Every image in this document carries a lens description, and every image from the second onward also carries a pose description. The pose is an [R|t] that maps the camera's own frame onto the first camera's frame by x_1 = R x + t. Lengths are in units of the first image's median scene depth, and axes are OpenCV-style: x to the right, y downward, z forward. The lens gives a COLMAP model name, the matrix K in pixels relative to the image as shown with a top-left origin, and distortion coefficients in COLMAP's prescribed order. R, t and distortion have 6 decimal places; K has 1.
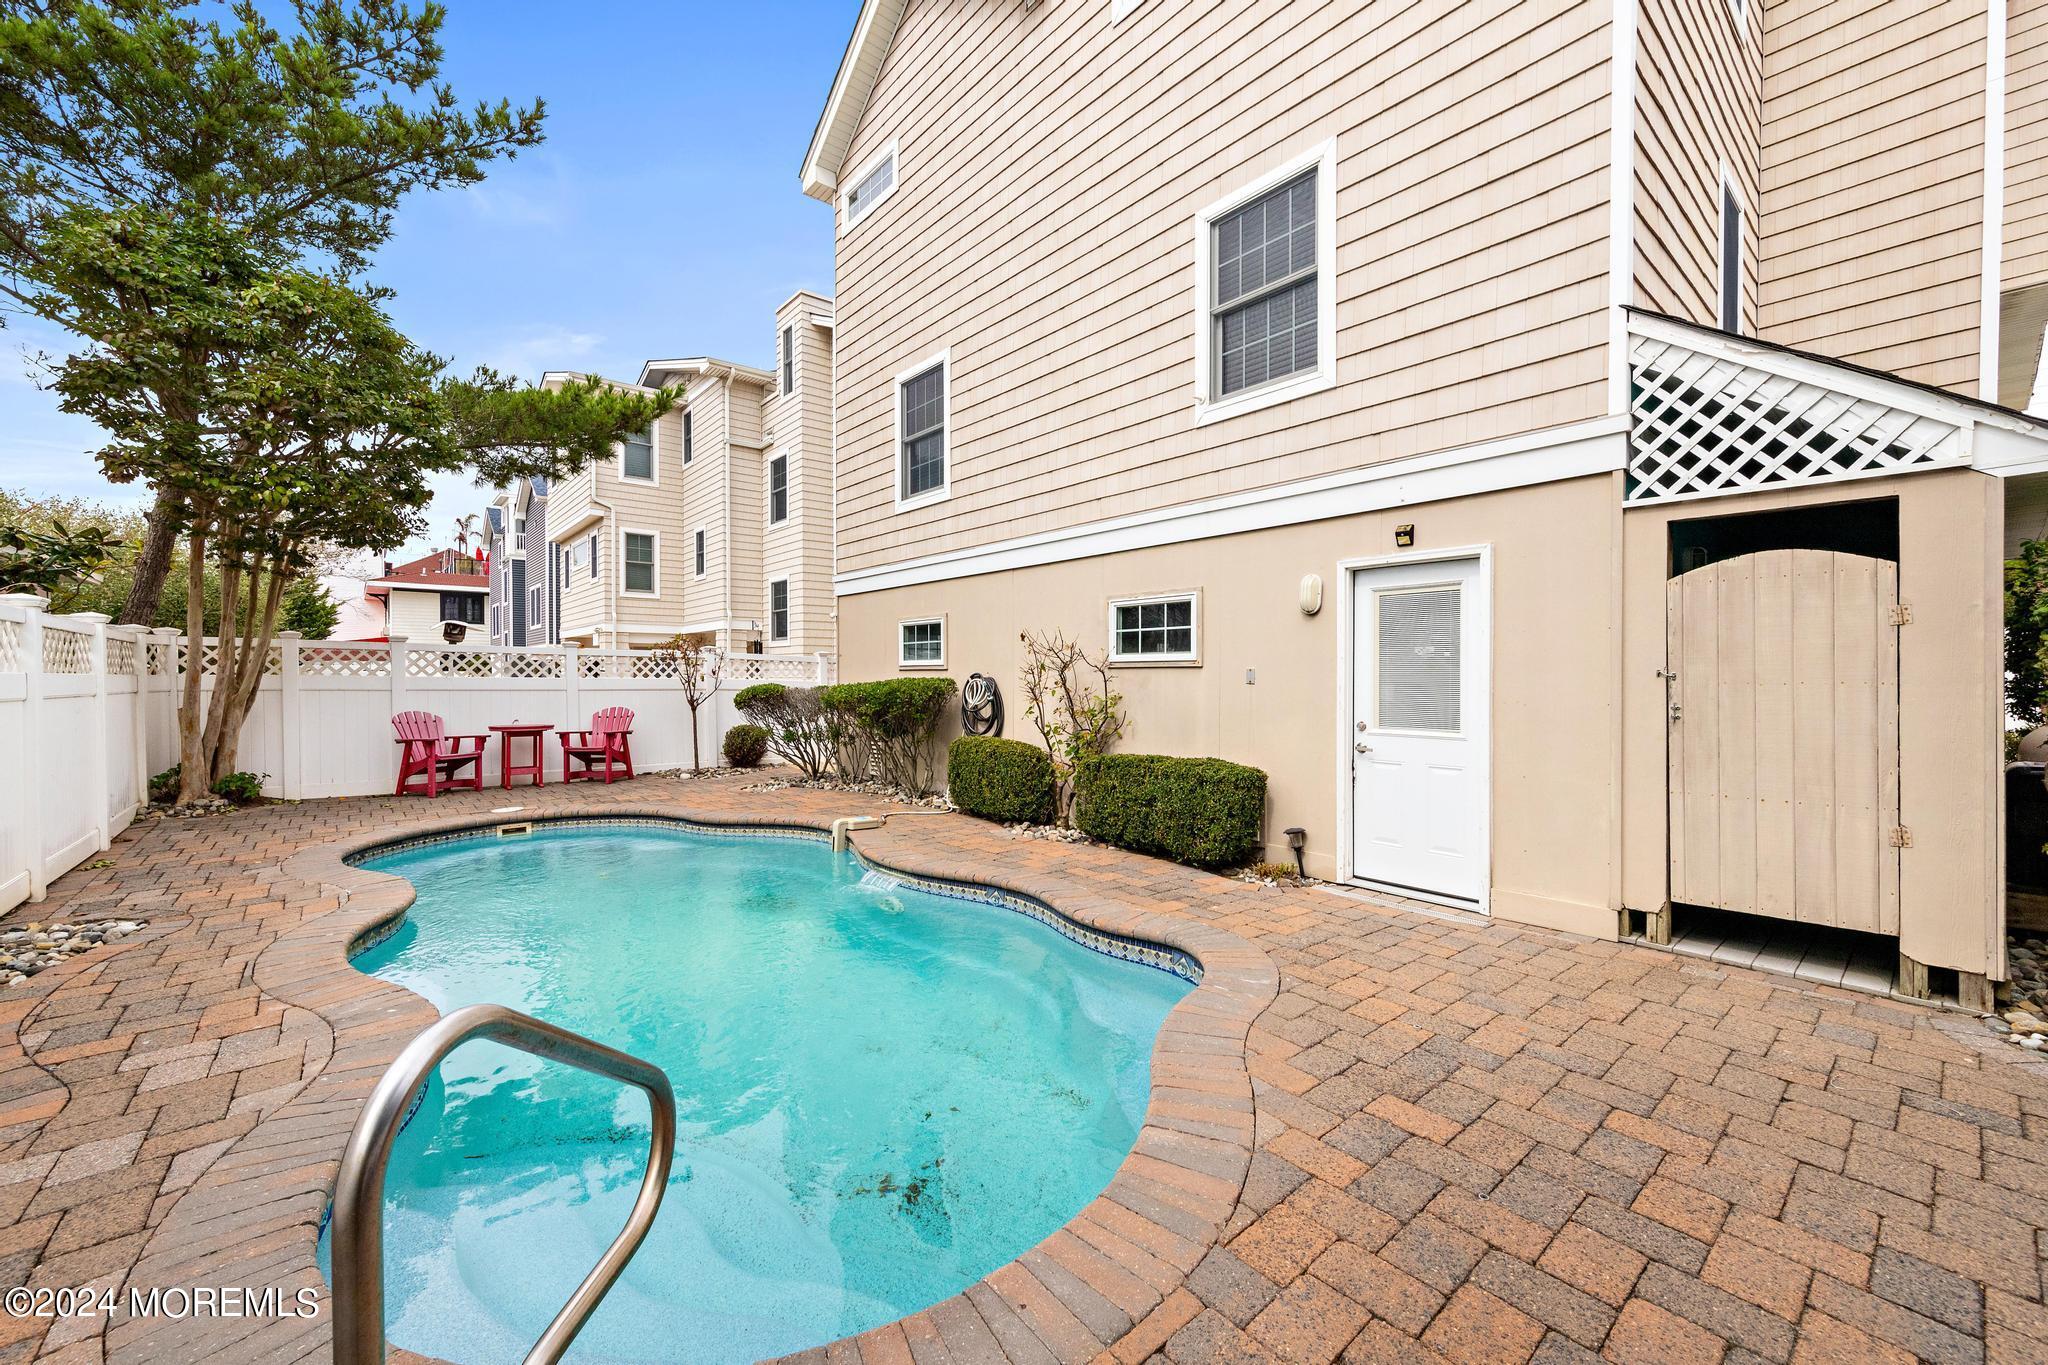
lens RADIAL K [[806.8, 0, 1020.4], [0, 806.8, 681.6], [0, 0, 1]] dist [0.003775, 0.000220]
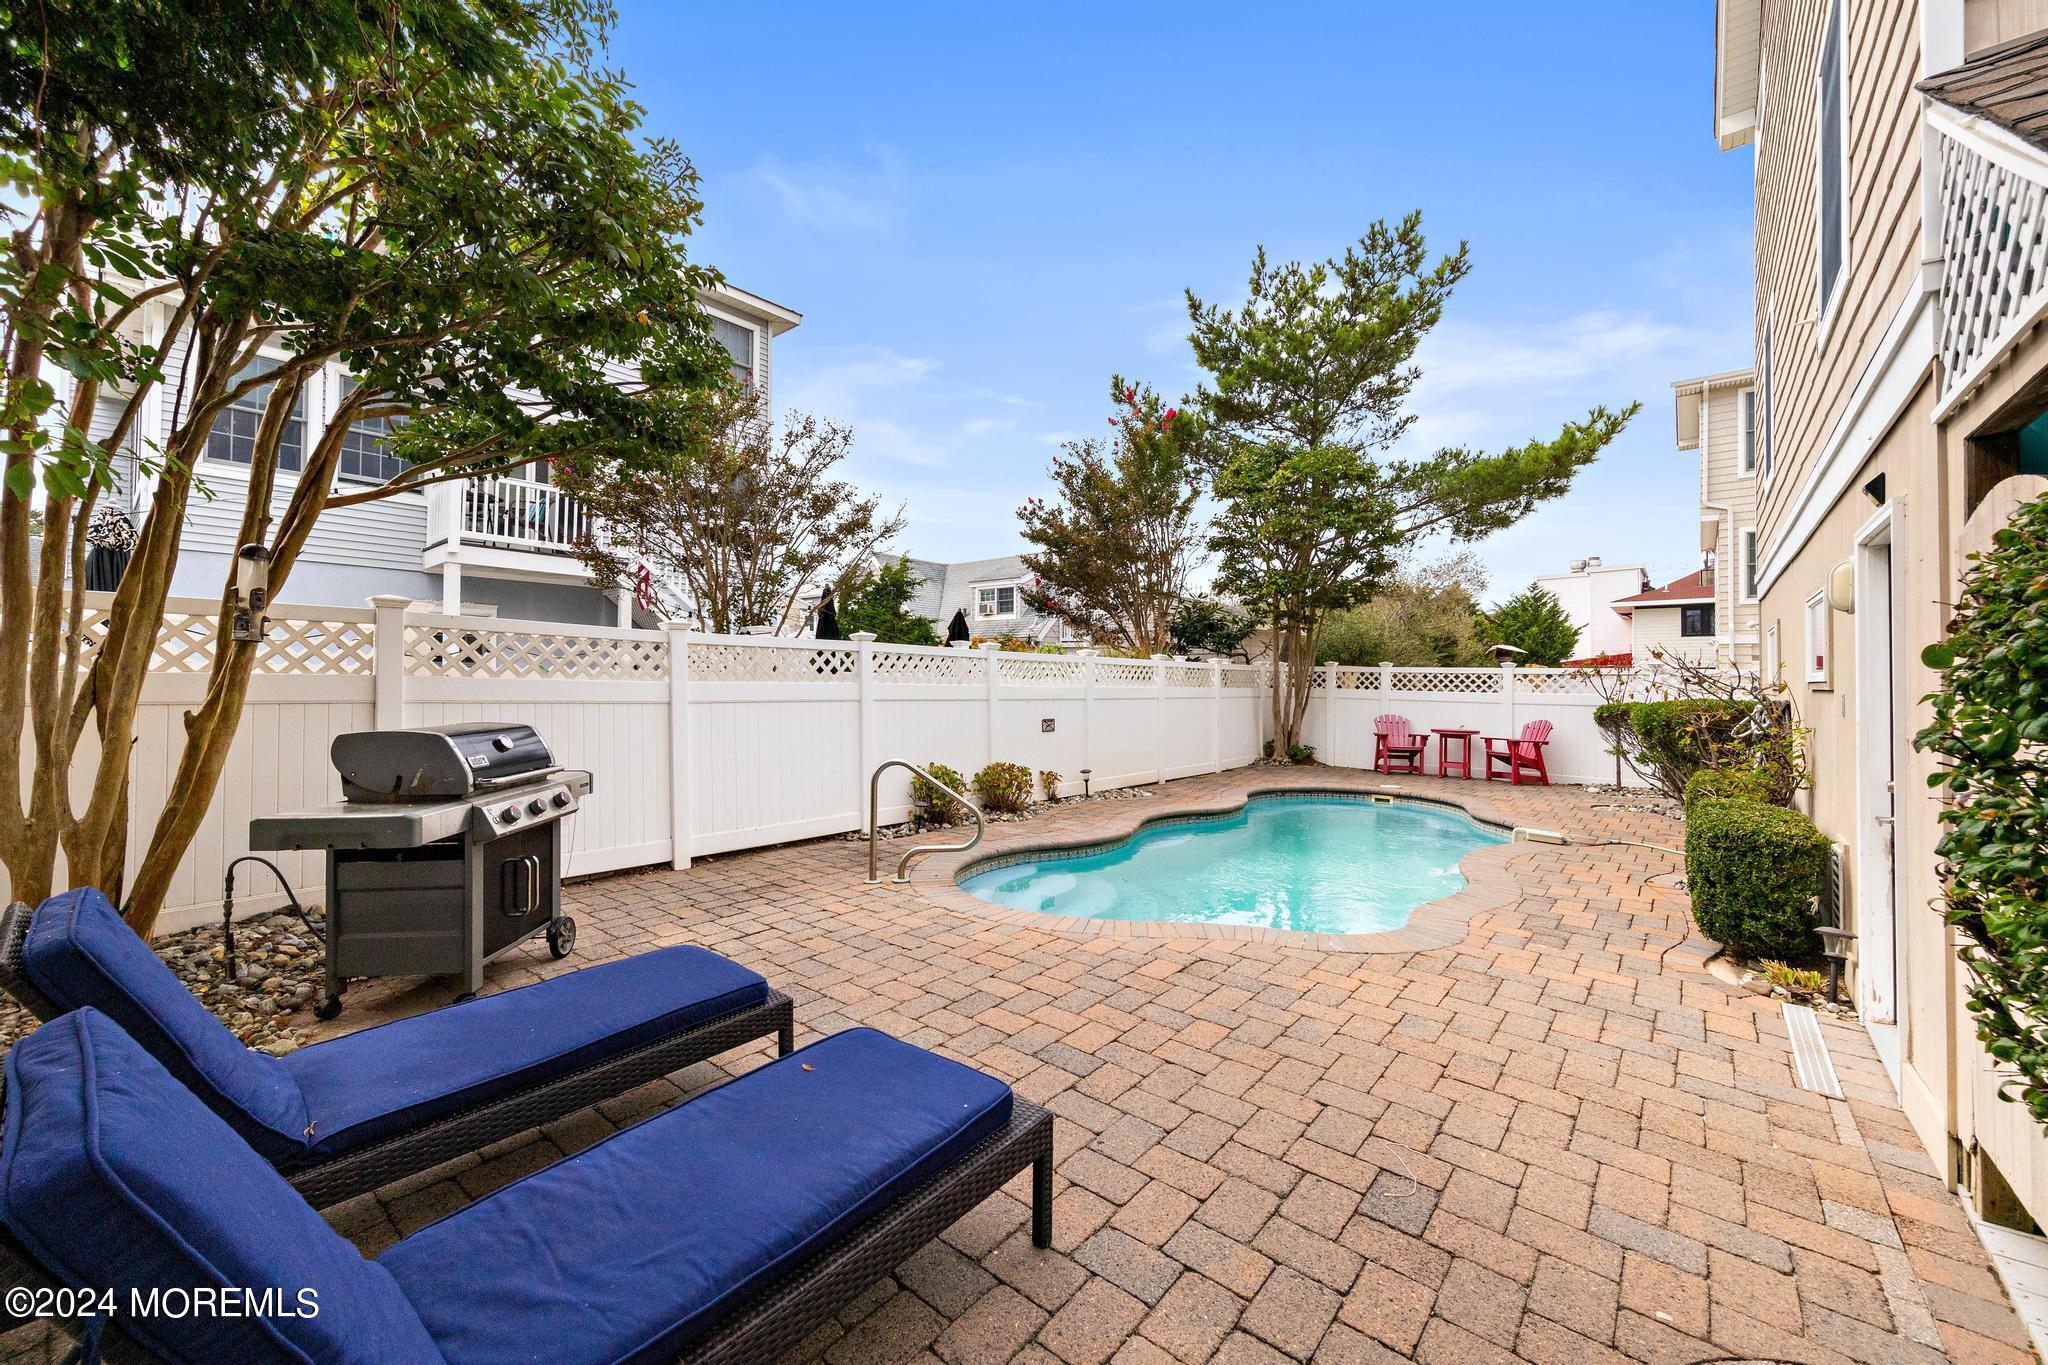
lens RADIAL K [[806.8, 0, 1020.6], [0, 806.8, 677.0], [0, 0, 1]] dist [0.003775, 0.000220]
pose [[0.157648, -0.002878, -0.987491, 0.681108], [-0.016422, 0.999850, -0.005536, -0.013682], [0.987359, 0.017089, 0.157577, 0.148682]]
